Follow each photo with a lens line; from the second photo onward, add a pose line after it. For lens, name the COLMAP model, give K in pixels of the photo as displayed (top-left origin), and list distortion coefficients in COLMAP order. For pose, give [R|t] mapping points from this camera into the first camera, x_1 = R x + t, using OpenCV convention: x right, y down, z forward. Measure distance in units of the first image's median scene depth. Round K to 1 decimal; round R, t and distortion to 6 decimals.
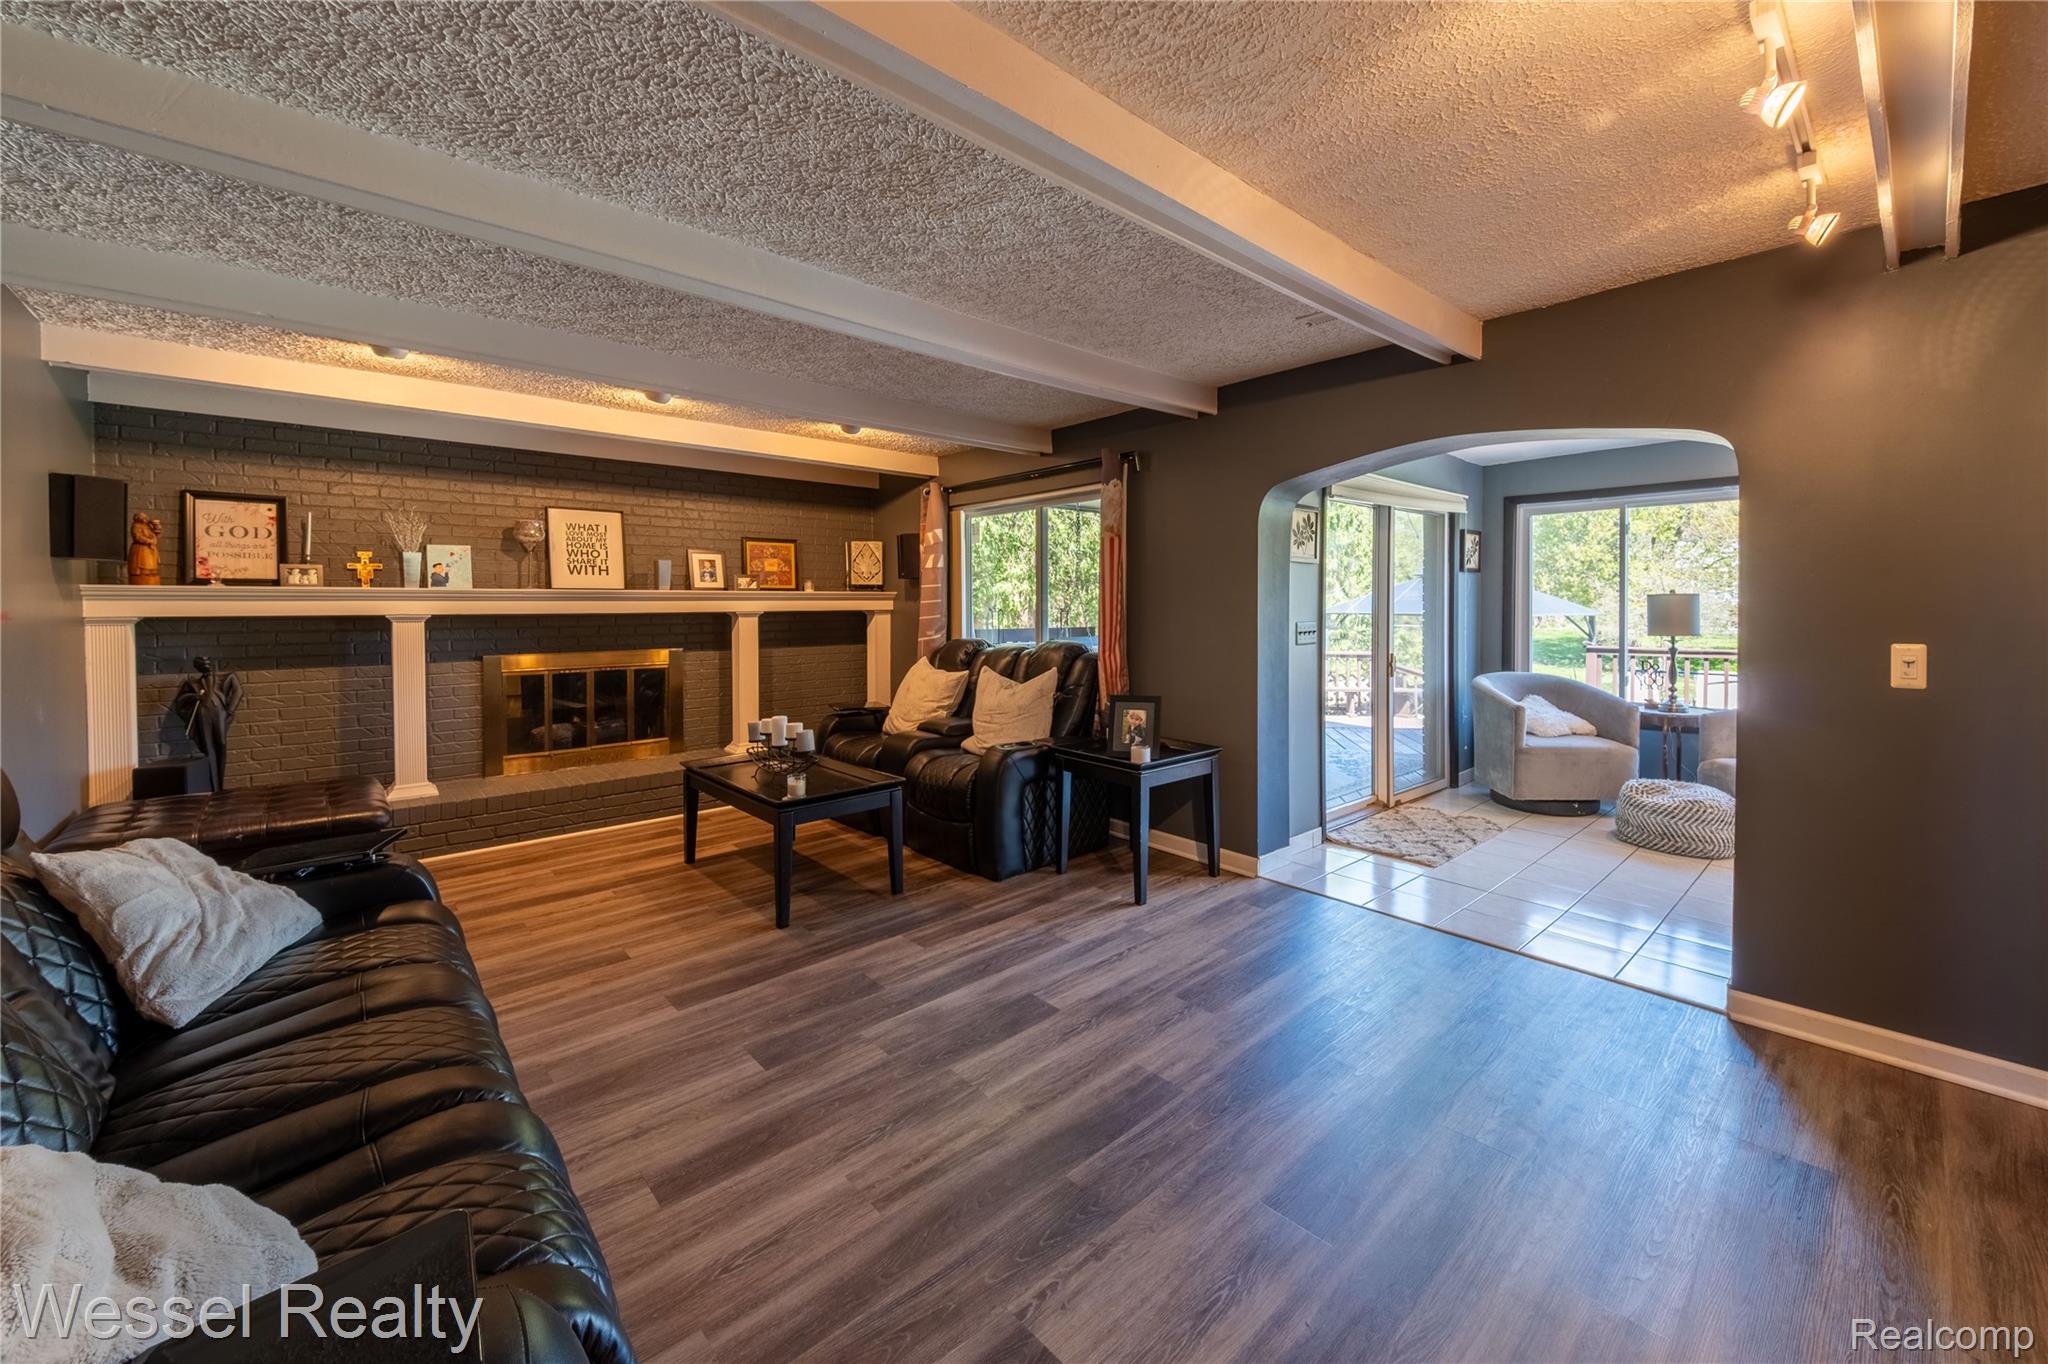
lens RADIAL K [[817.2, 0, 1027.0], [0, 817.2, 610.7], [0, 0, 1]] dist [0.035533, -0.023955]
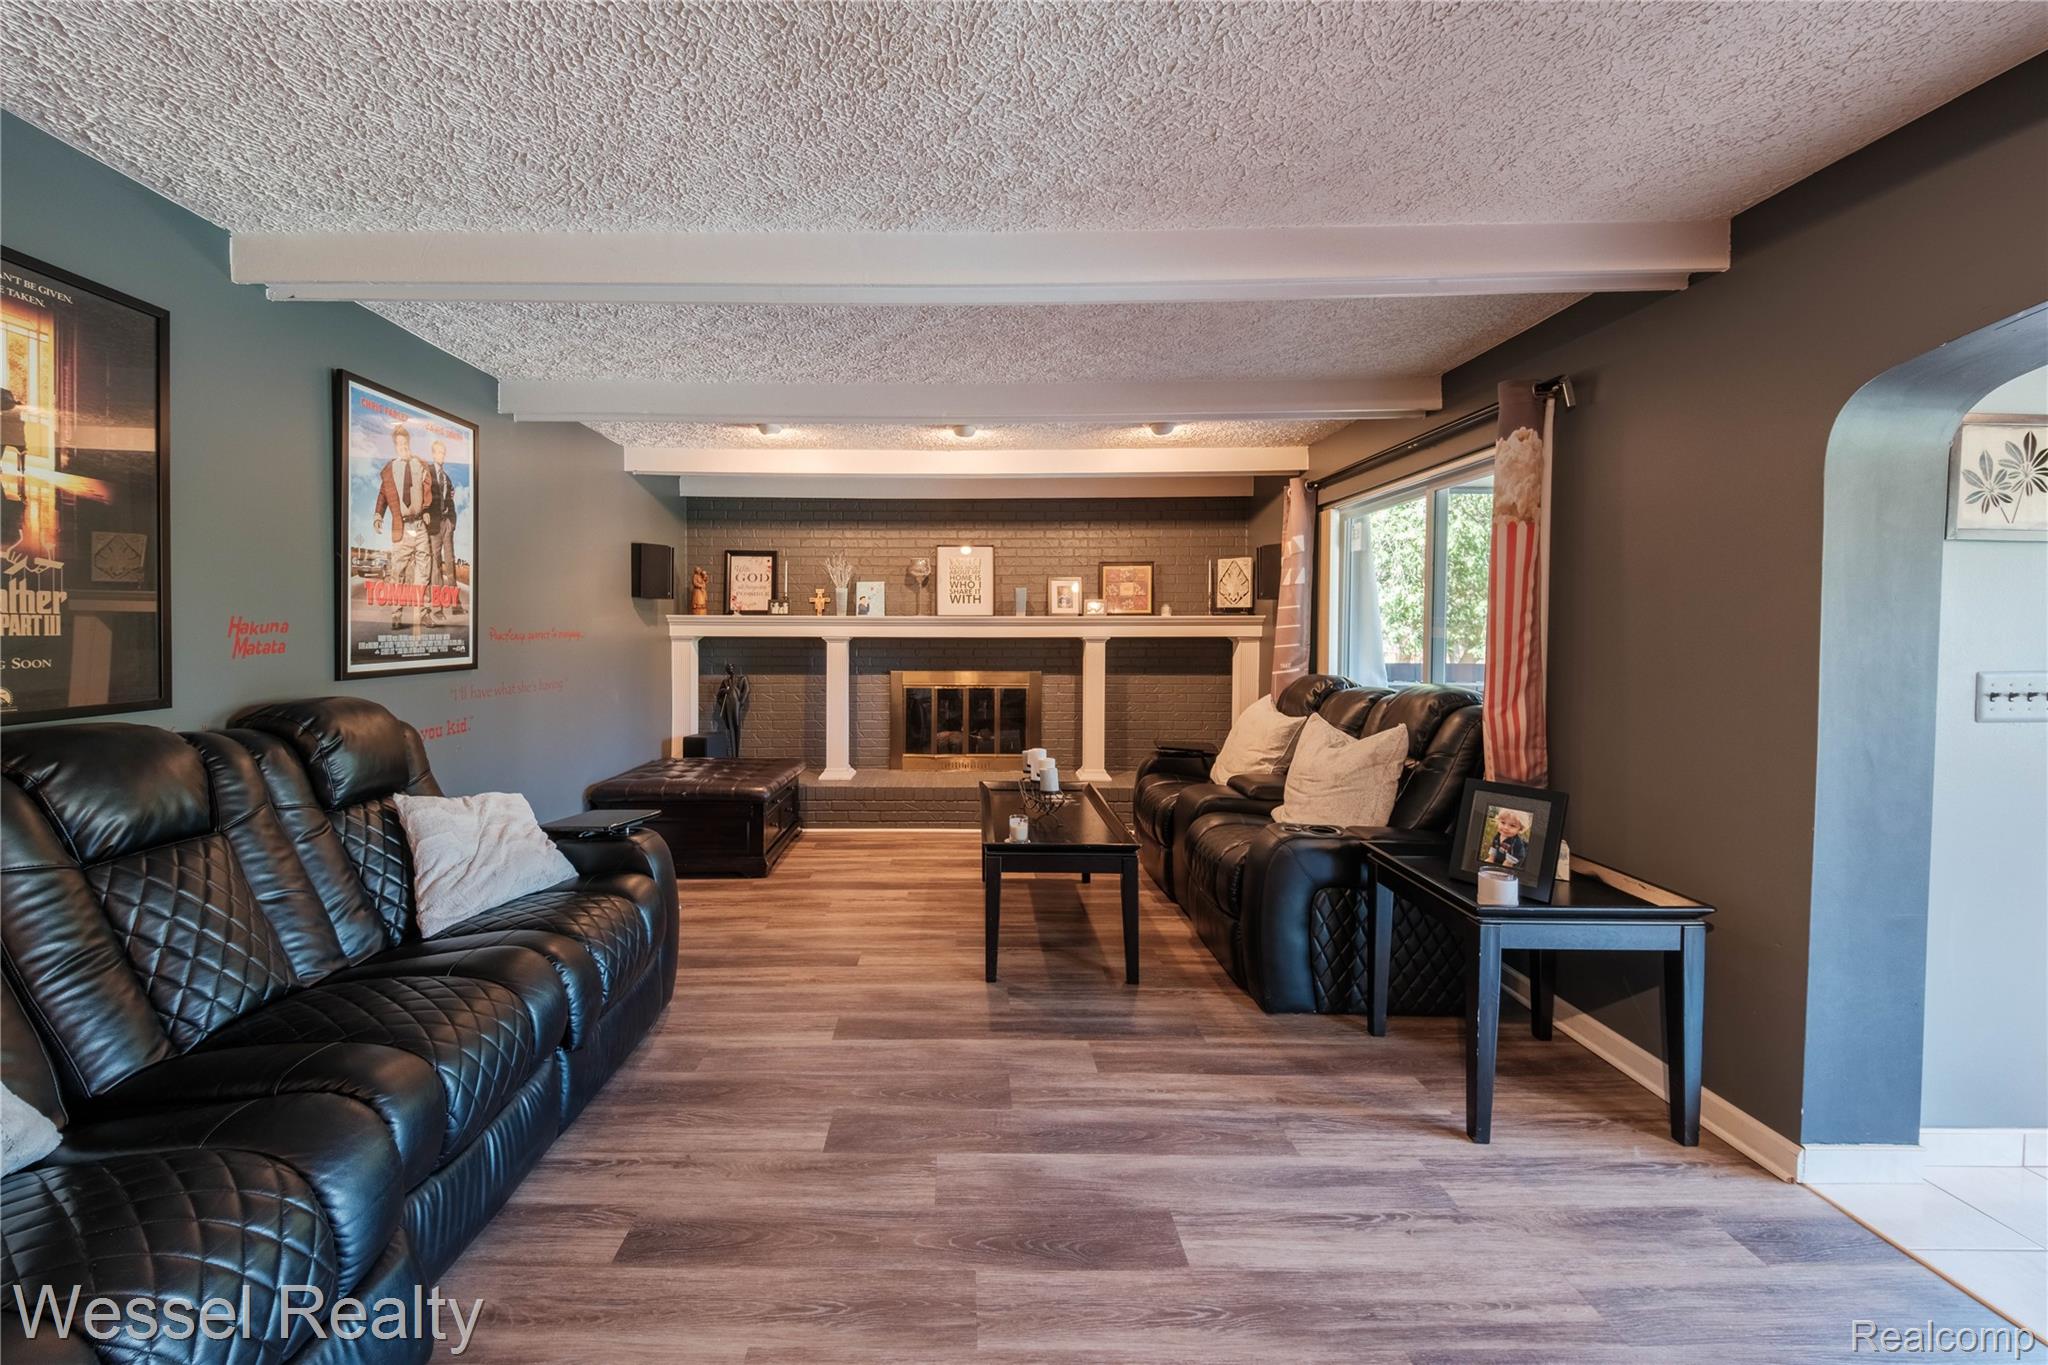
lens RADIAL K [[747.3, 0, 957.9], [0, 747.3, 639.3], [0, 0, 1]] dist [0.030725, -0.016303]
pose [[0.724726, 0.011666, -0.688938, 0.210062], [-0.009749, 0.999930, 0.006677, -0.000811], [0.688968, 0.001878, 0.724789, 0.311869]]
